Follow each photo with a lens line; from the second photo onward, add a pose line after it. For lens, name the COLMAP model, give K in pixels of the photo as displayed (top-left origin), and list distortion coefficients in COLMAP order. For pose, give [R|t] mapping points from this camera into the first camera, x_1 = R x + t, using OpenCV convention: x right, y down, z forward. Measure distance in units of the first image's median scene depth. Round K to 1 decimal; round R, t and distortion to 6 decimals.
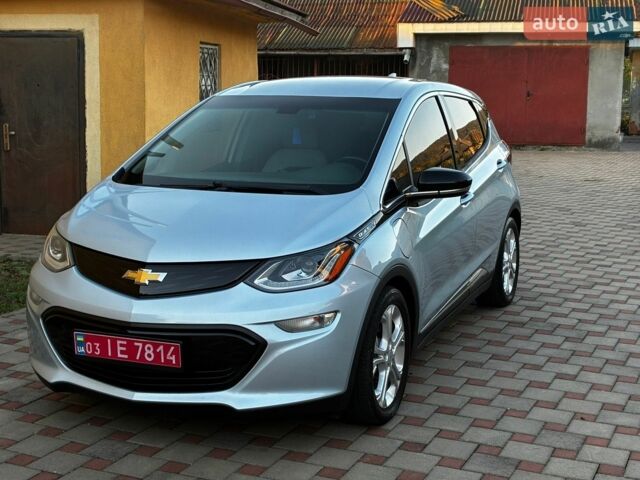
lens RADIAL K [[959.6, 0, 320.0], [0, 959.6, 240.0], [0, 0, 1]] dist [0.120057, -0.609112]
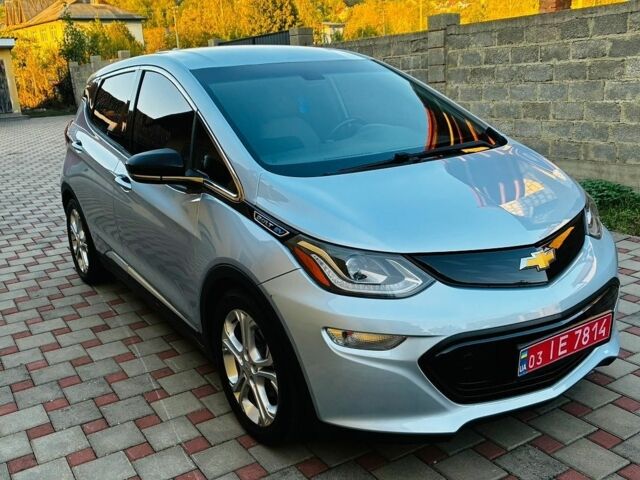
lens RADIAL K [[654.5, 0, 320.0], [0, 654.5, 240.0], [0, 0, 1]] dist [0.003171, 0.000975]
pose [[0.557799, -0.247640, 0.792171, -0.763107], [0.186064, 0.967468, 0.171424, -0.117959], [-0.808852, 0.051775, 0.585729, 0.824408]]
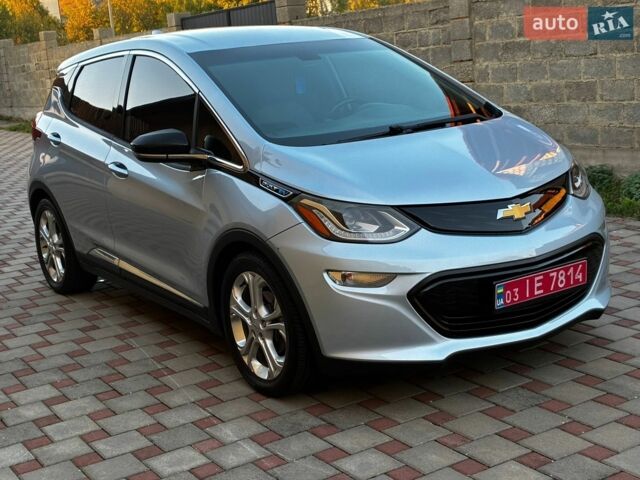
lens RADIAL K [[959.6, 0, 320.0], [0, 959.6, 240.0], [0, 0, 1]] dist [0.120057, -0.609112]
pose [[0.553869, -0.215654, 0.804191, -1.091271], [0.213097, 0.970420, 0.113464, -0.087306], [-0.804872, 0.108526, 0.583441, 0.604003]]
